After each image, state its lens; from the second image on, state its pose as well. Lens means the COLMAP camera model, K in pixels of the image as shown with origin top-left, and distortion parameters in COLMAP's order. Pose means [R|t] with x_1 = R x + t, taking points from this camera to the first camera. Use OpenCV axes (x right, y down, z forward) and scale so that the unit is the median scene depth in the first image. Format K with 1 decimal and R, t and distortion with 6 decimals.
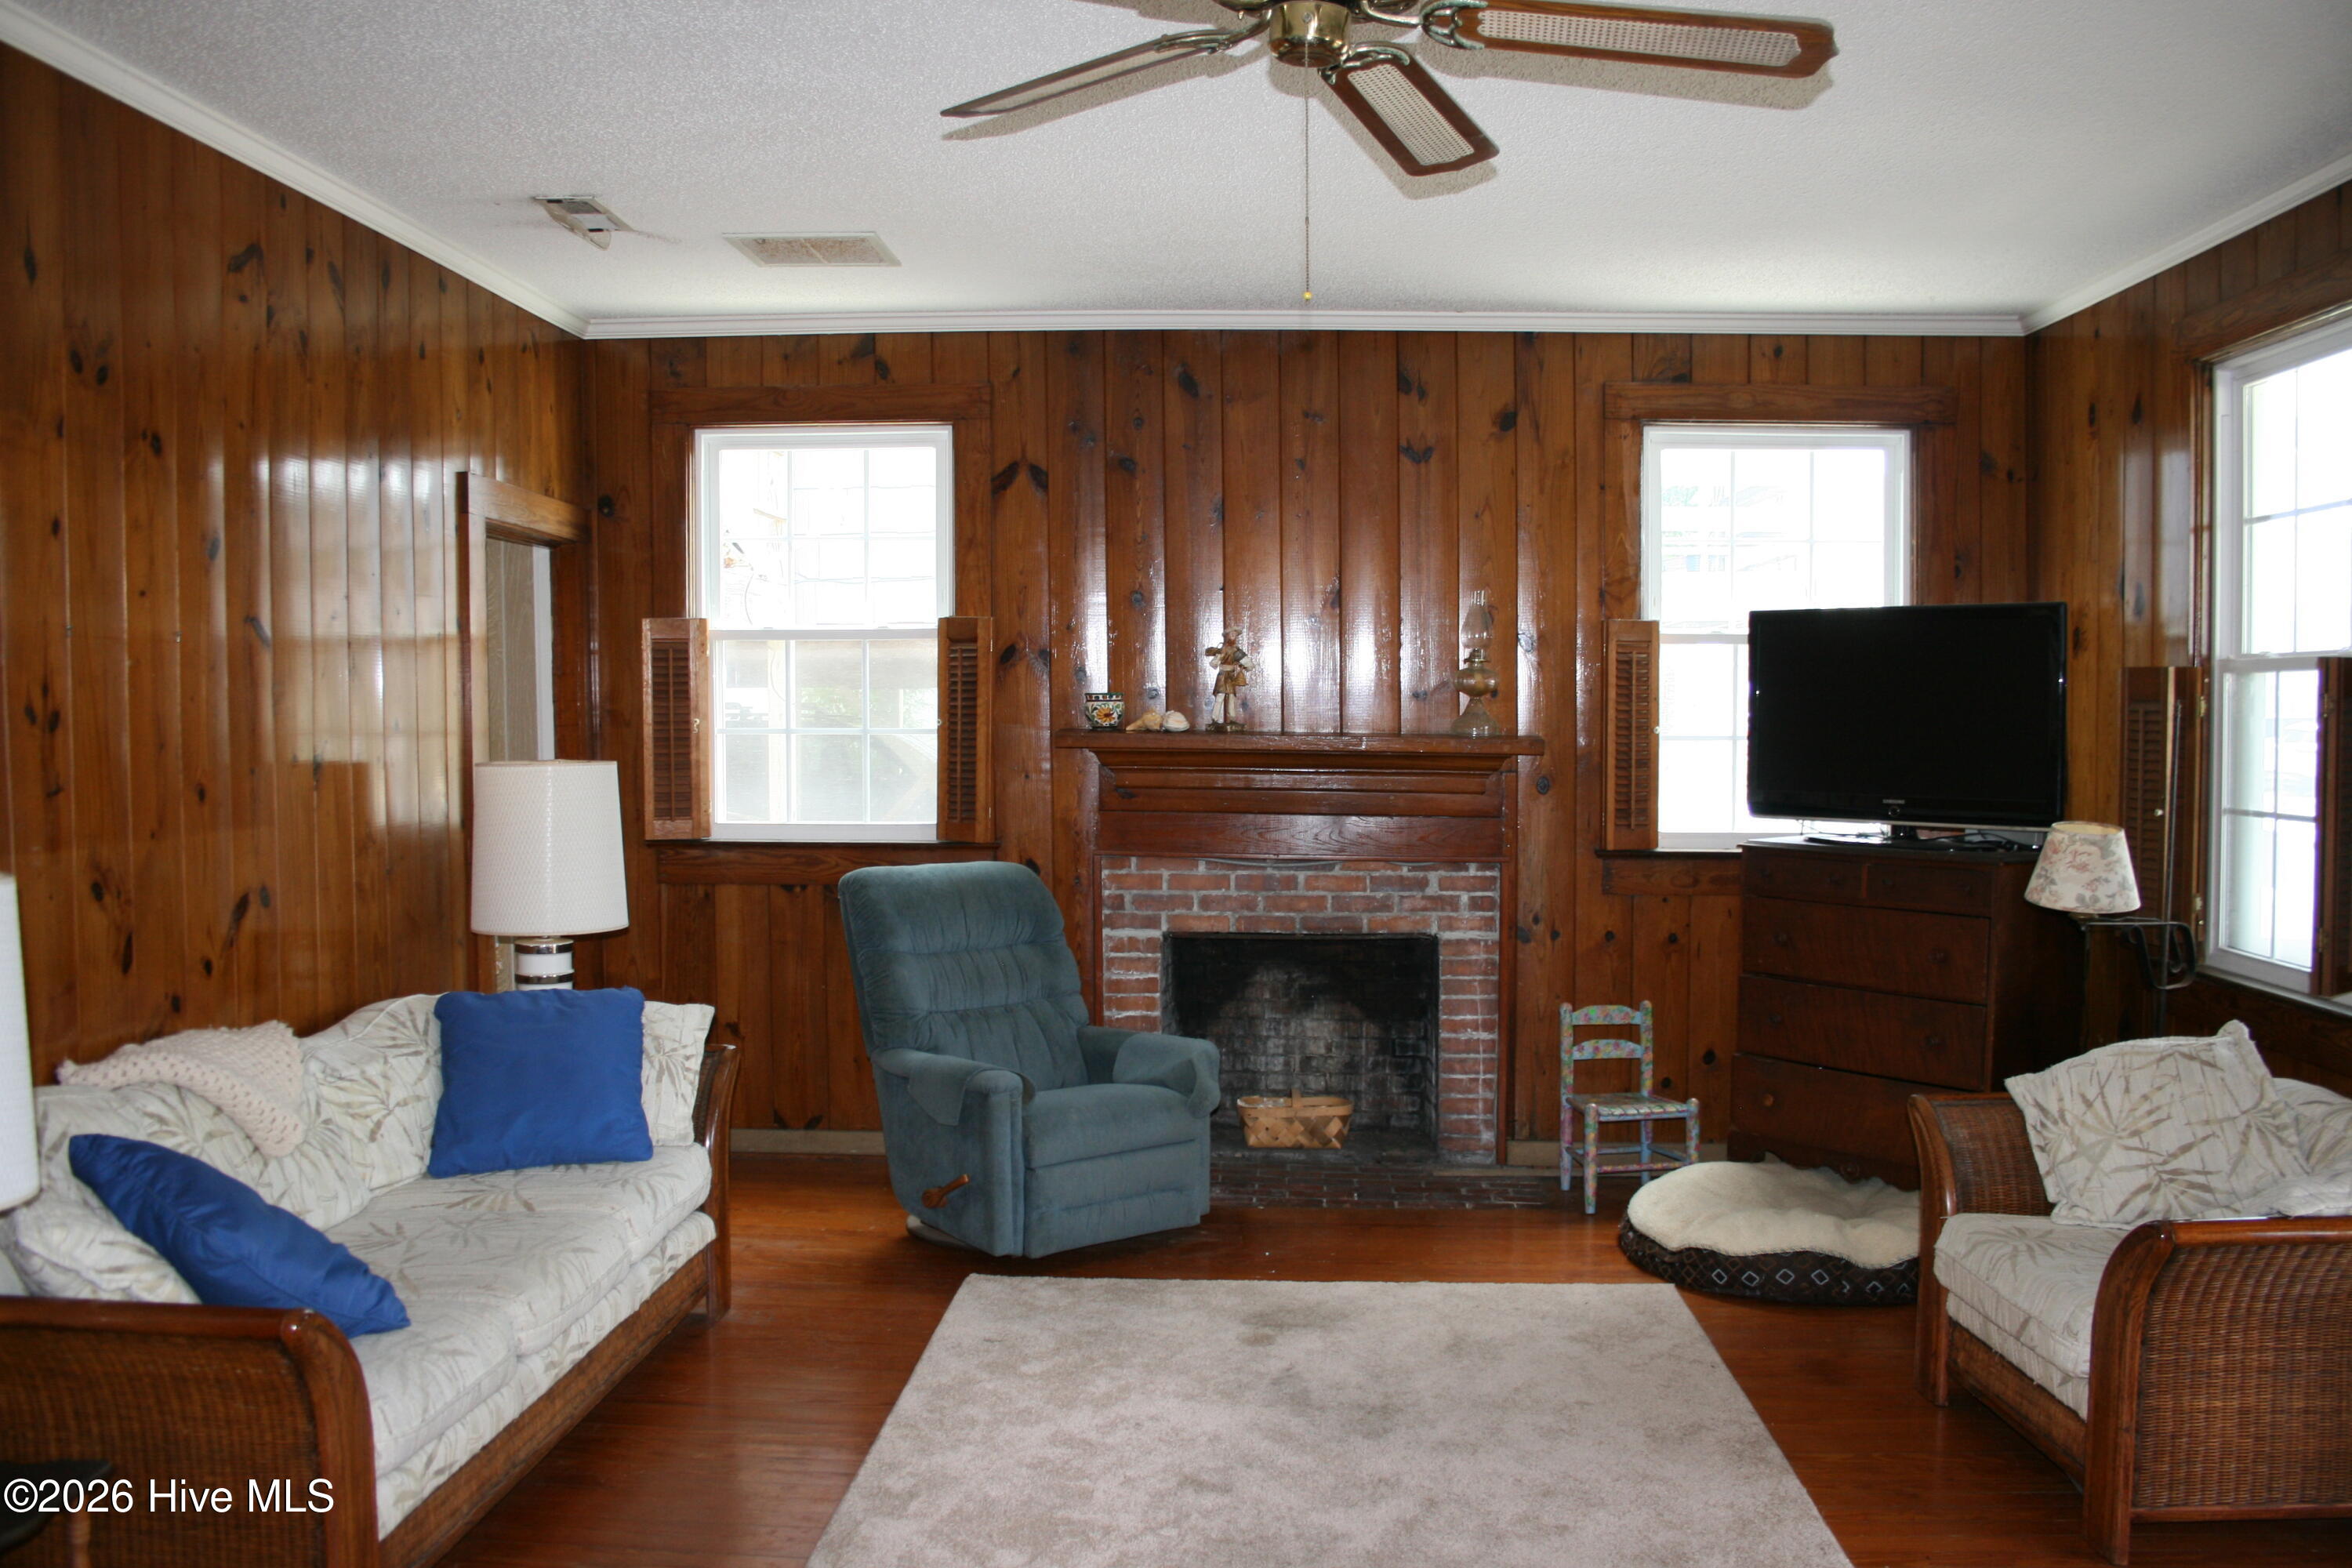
lens RADIAL K [[1961.0, 0, 1195.8], [0, 1961.0, 794.3], [0, 0, 1]] dist [-0.150981, 0.121612]
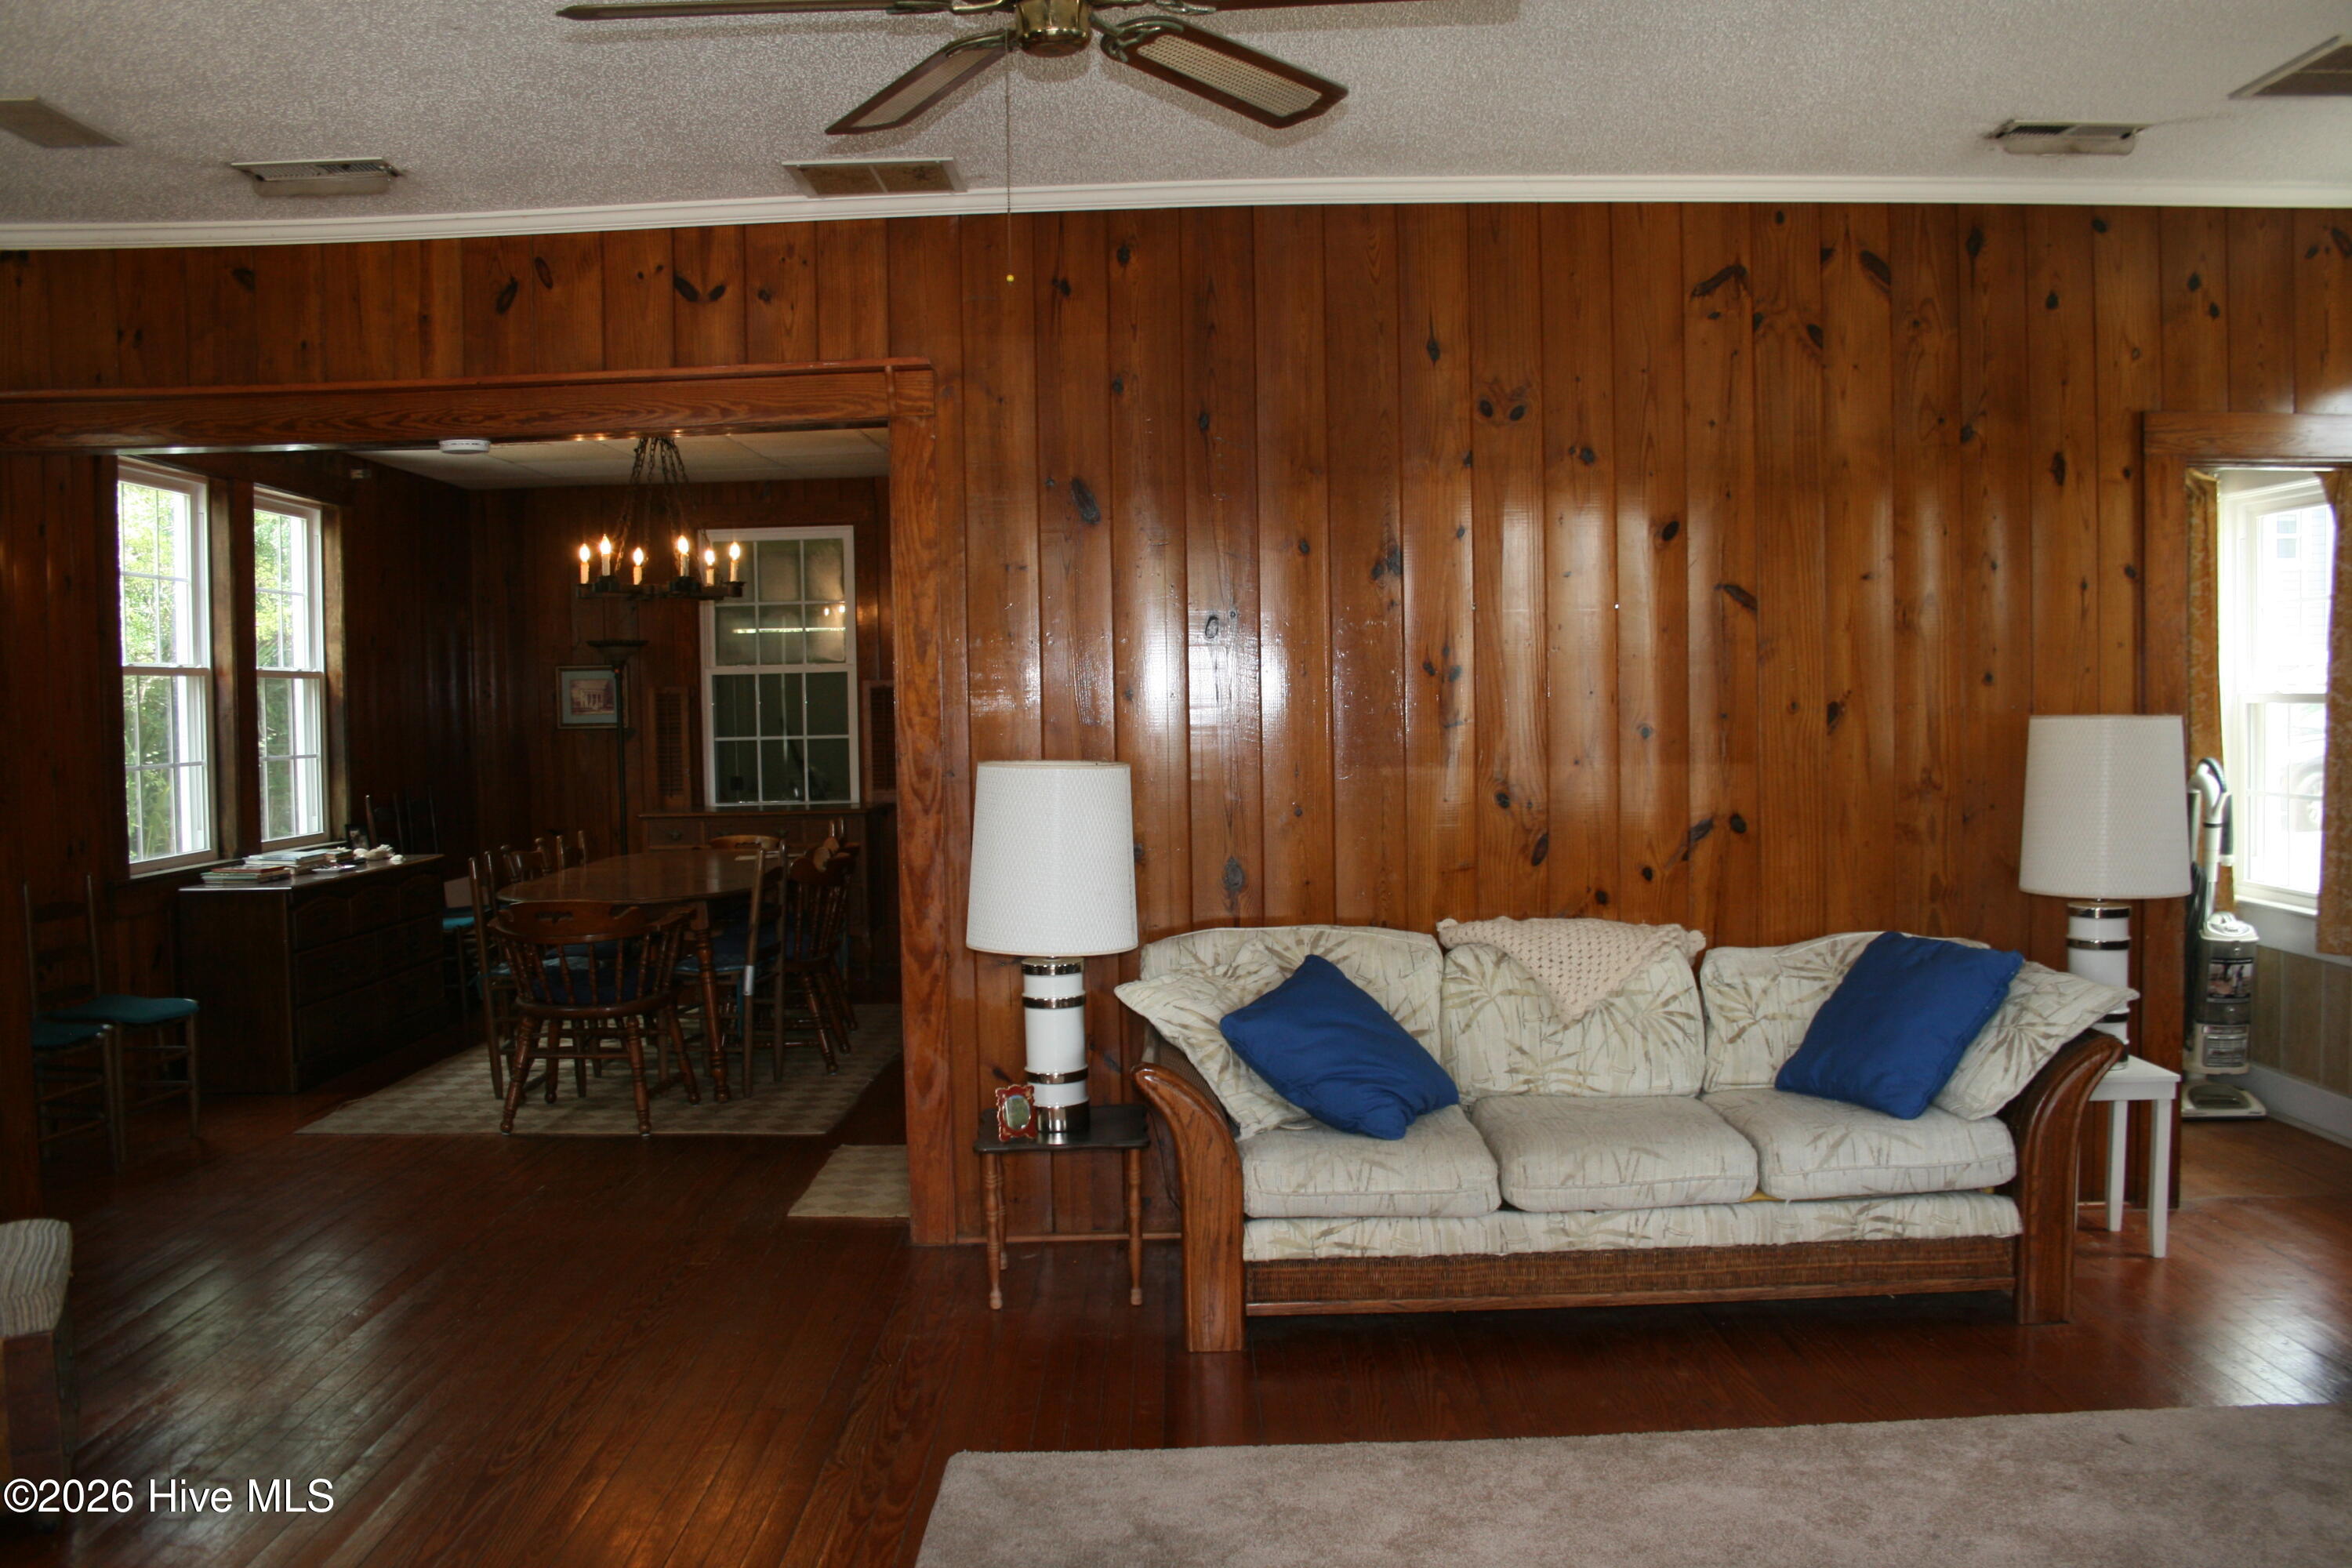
lens RADIAL K [[1961.0, 0, 1195.8], [0, 1961.0, 794.3], [0, 0, 1]] dist [-0.150981, 0.121612]
pose [[0.062911, 0.048877, -0.996822, 0.609418], [-0.031107, 0.998411, 0.046992, -0.008768], [0.997534, 0.028052, 0.064331, 0.535012]]
